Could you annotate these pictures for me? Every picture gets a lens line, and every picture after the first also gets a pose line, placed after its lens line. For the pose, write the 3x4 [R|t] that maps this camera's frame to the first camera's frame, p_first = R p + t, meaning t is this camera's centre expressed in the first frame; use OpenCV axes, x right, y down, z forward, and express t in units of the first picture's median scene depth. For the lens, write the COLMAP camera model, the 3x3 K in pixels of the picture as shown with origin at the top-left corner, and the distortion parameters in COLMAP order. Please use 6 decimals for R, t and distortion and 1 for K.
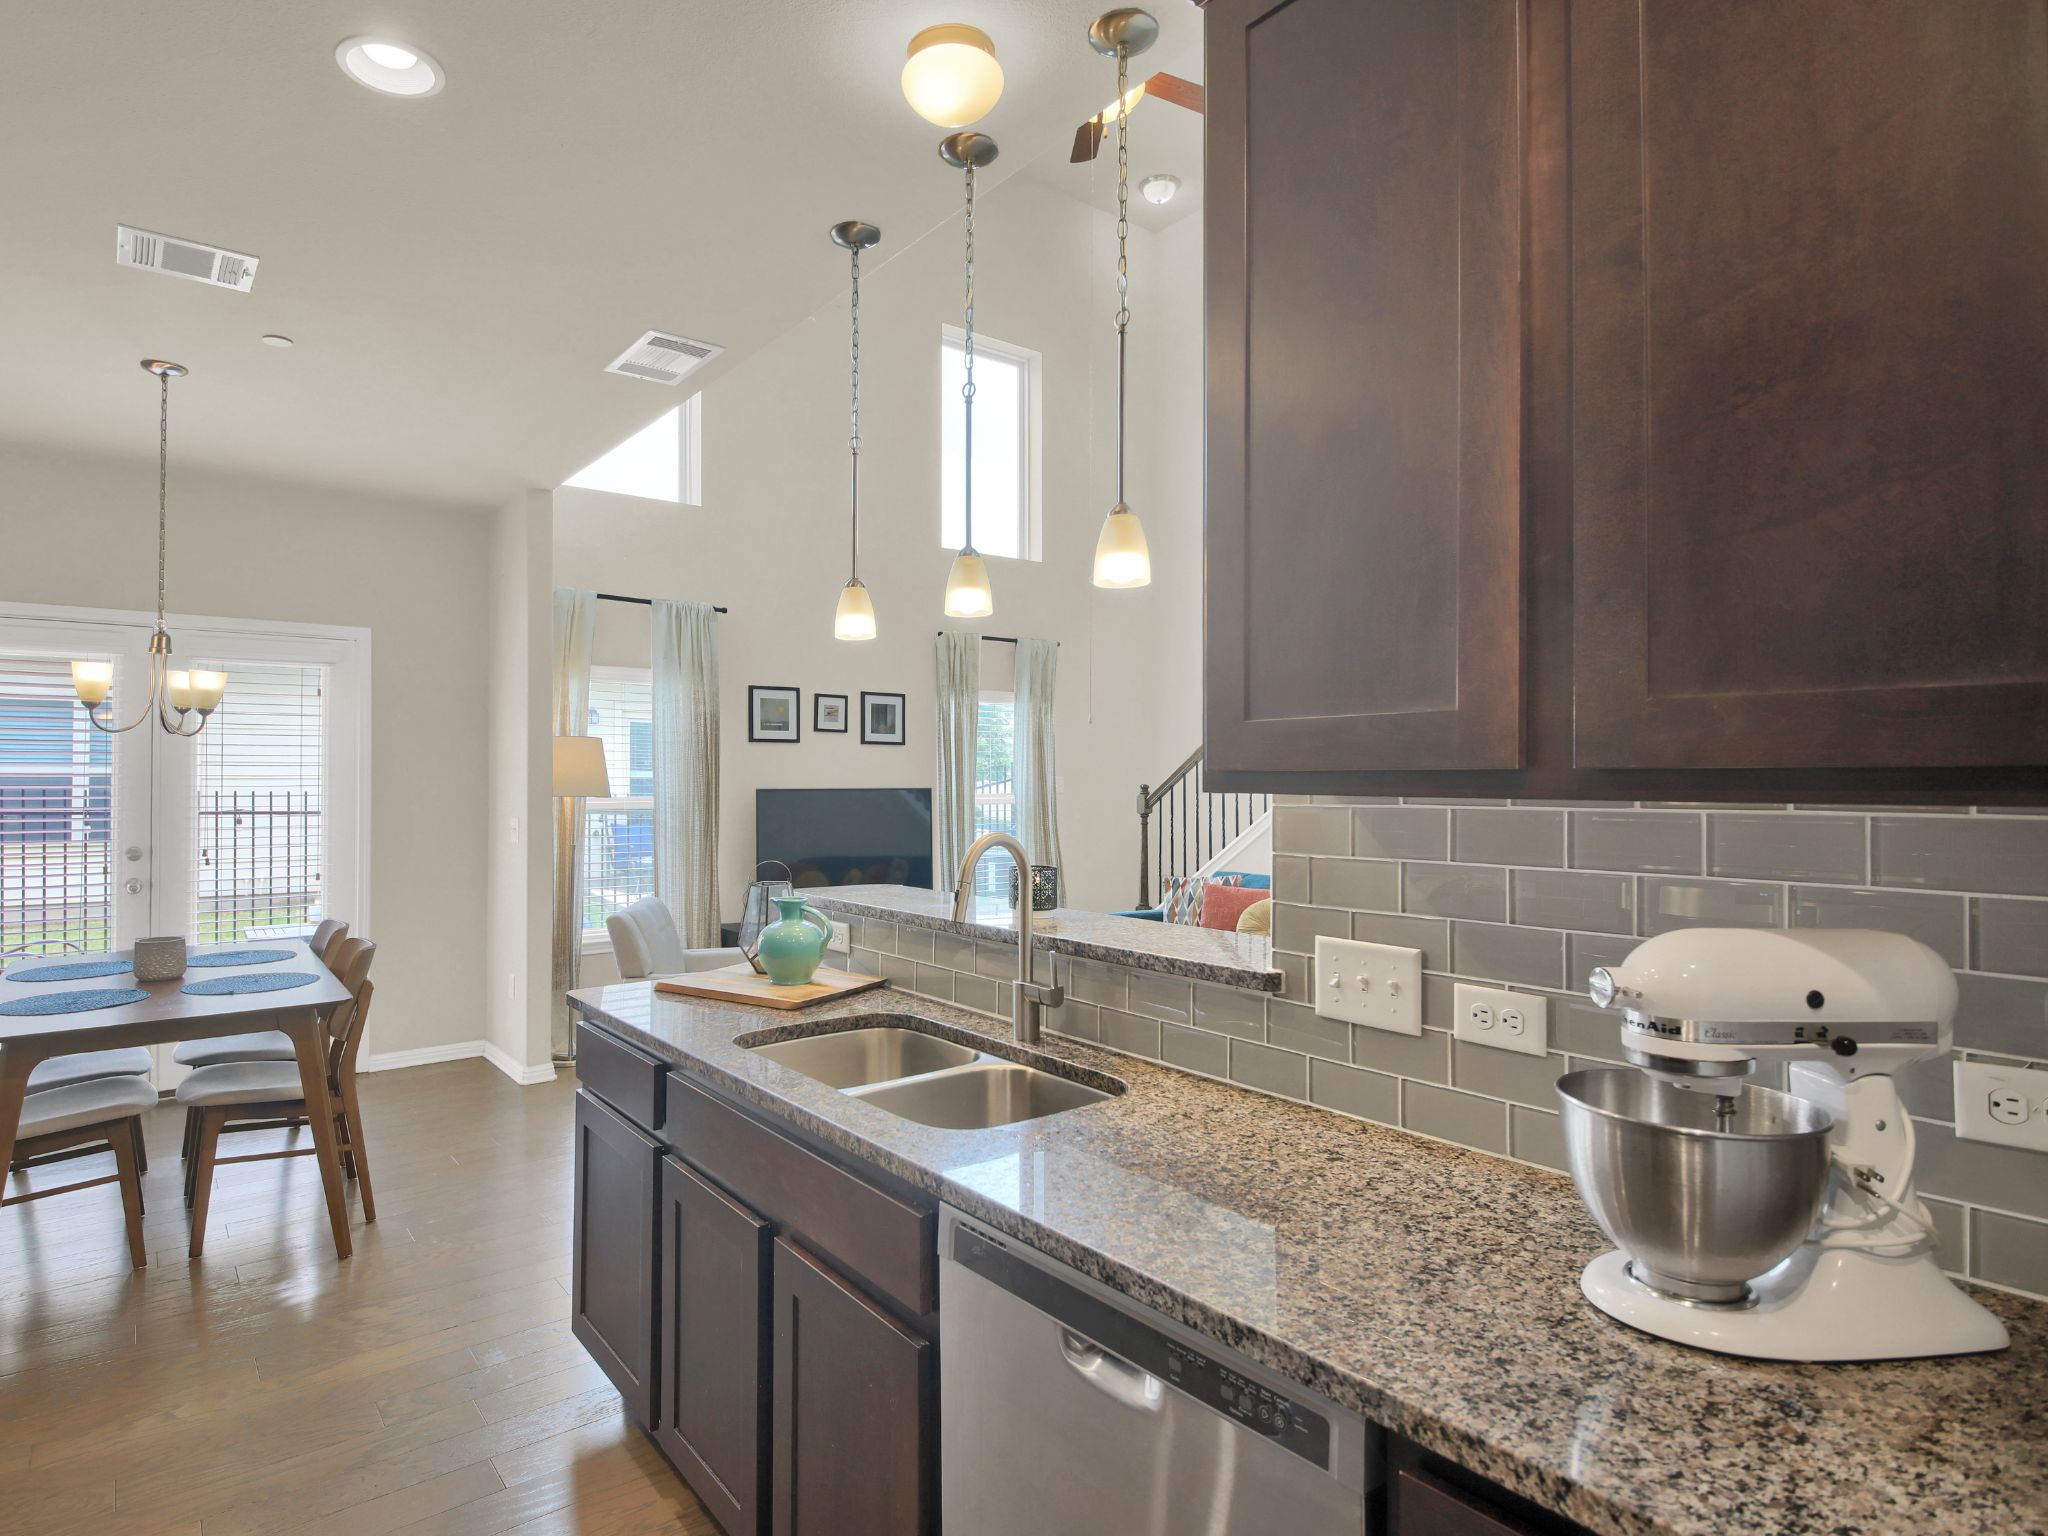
lens RADIAL K [[1142.8, 0, 1024.0], [0, 1142.8, 768.0], [0, 0, 1]] dist [0.000498, 0.000057]
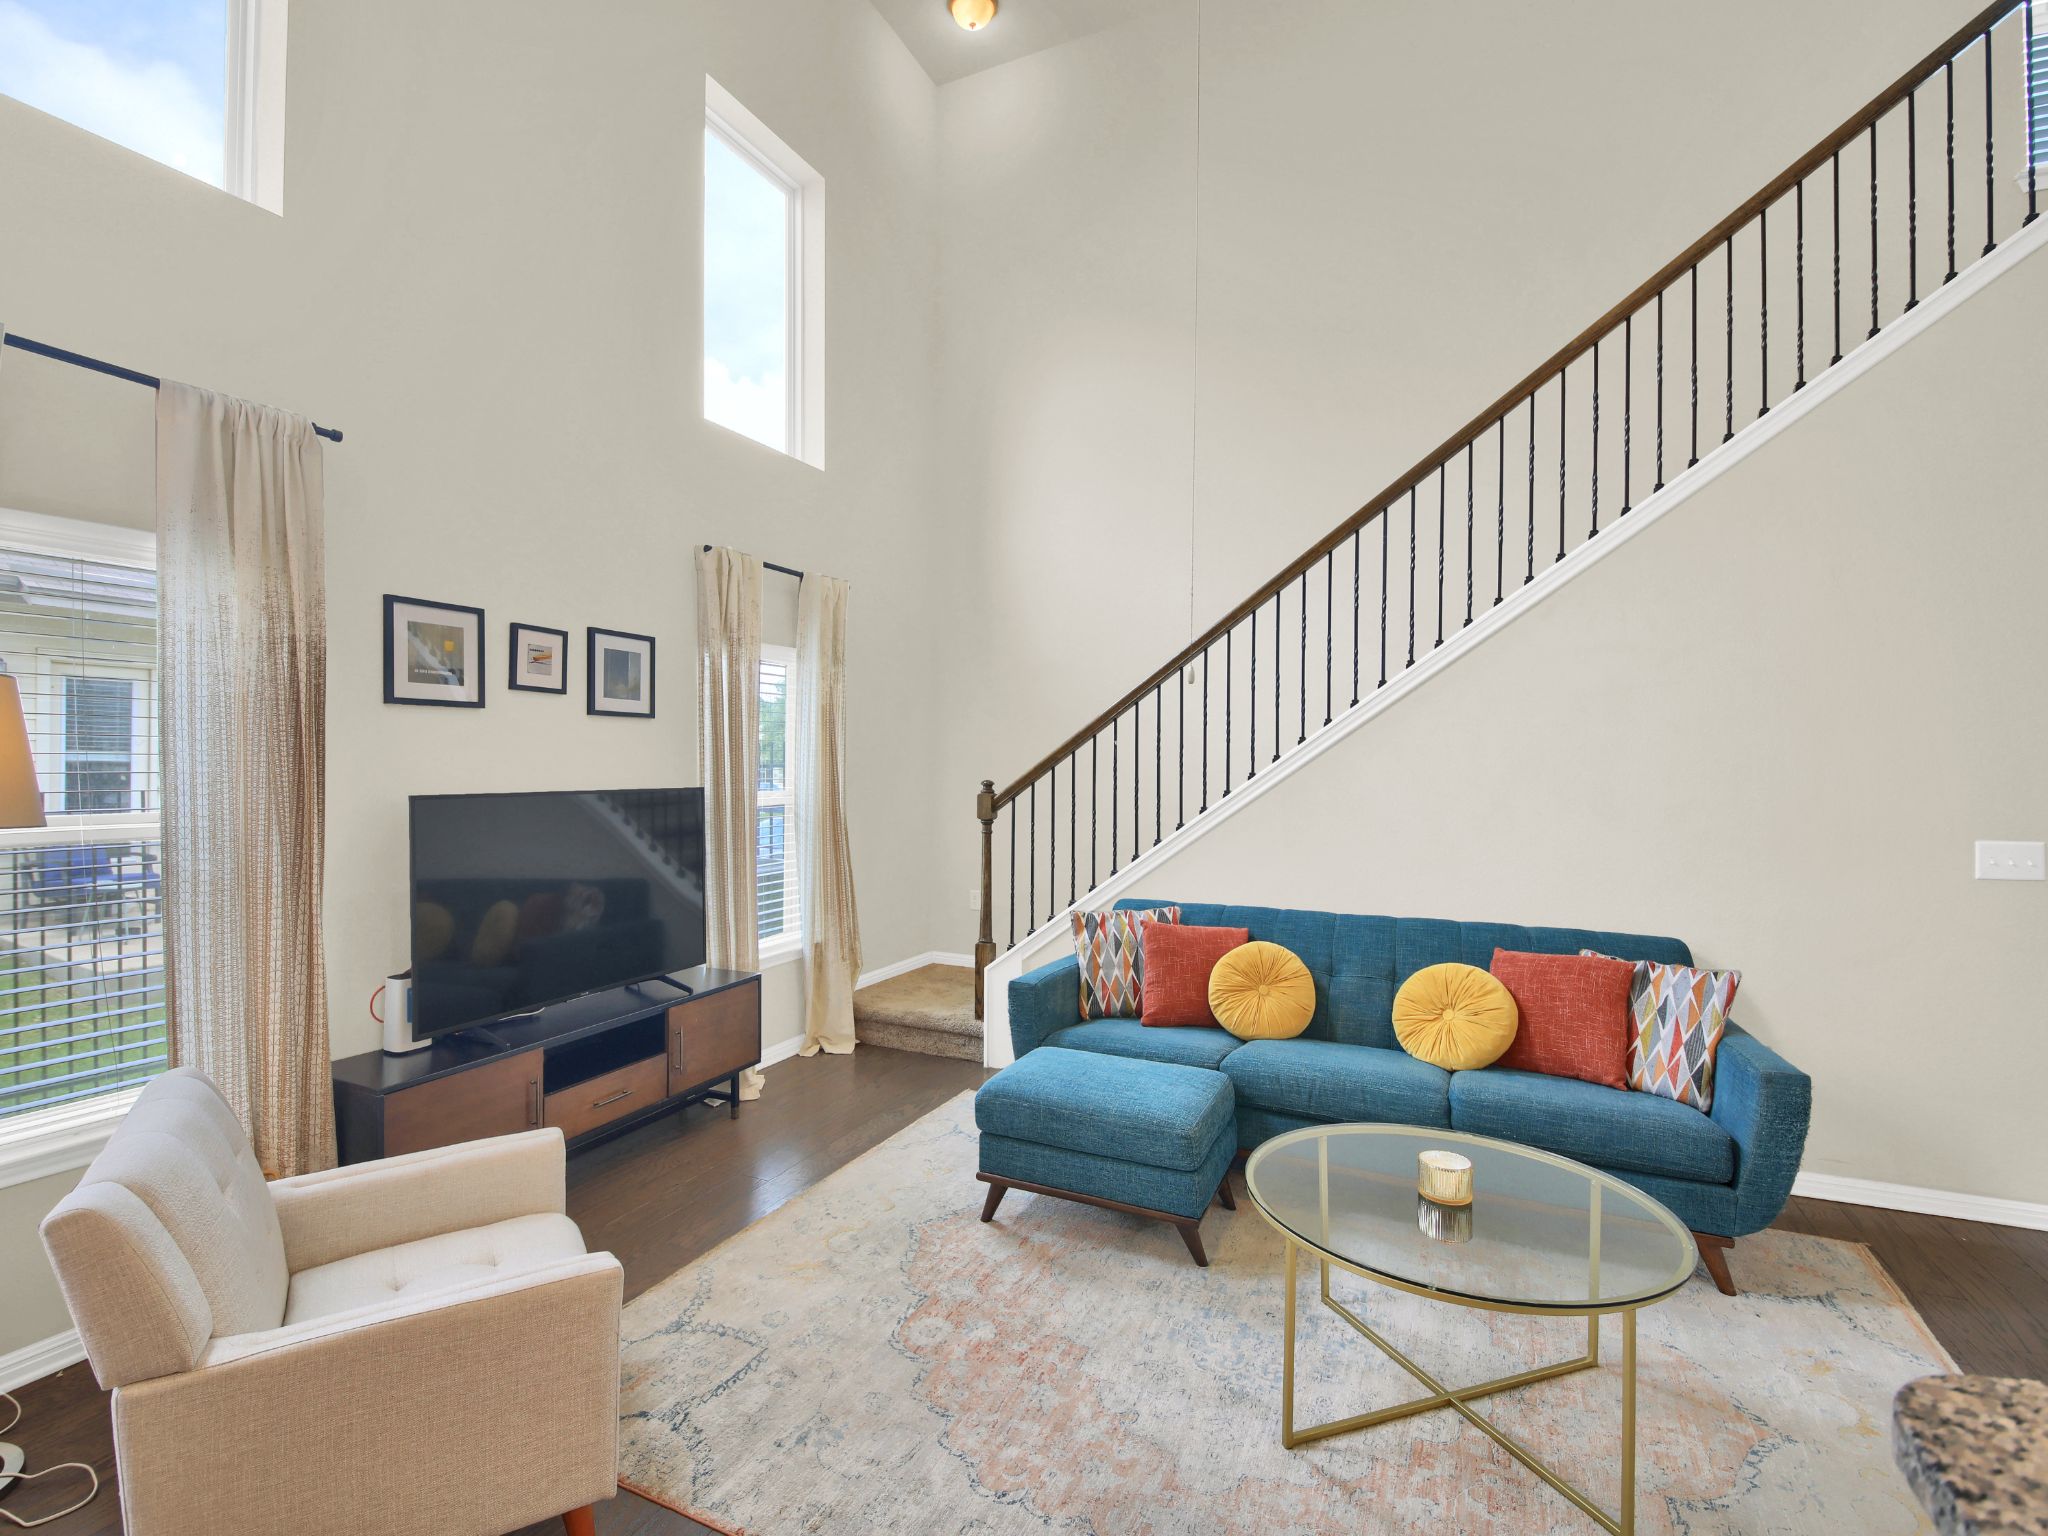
lens RADIAL K [[985.0, 0, 1024.0], [0, 985.0, 768.0], [0, 0, 1]] dist [0.016585, -0.025877]
pose [[0.900242, 0.003977, 0.435372, -0.166920], [-0.011579, 0.999823, 0.014808, -0.003366], [-0.435236, -0.018372, 0.900129, 0.449484]]
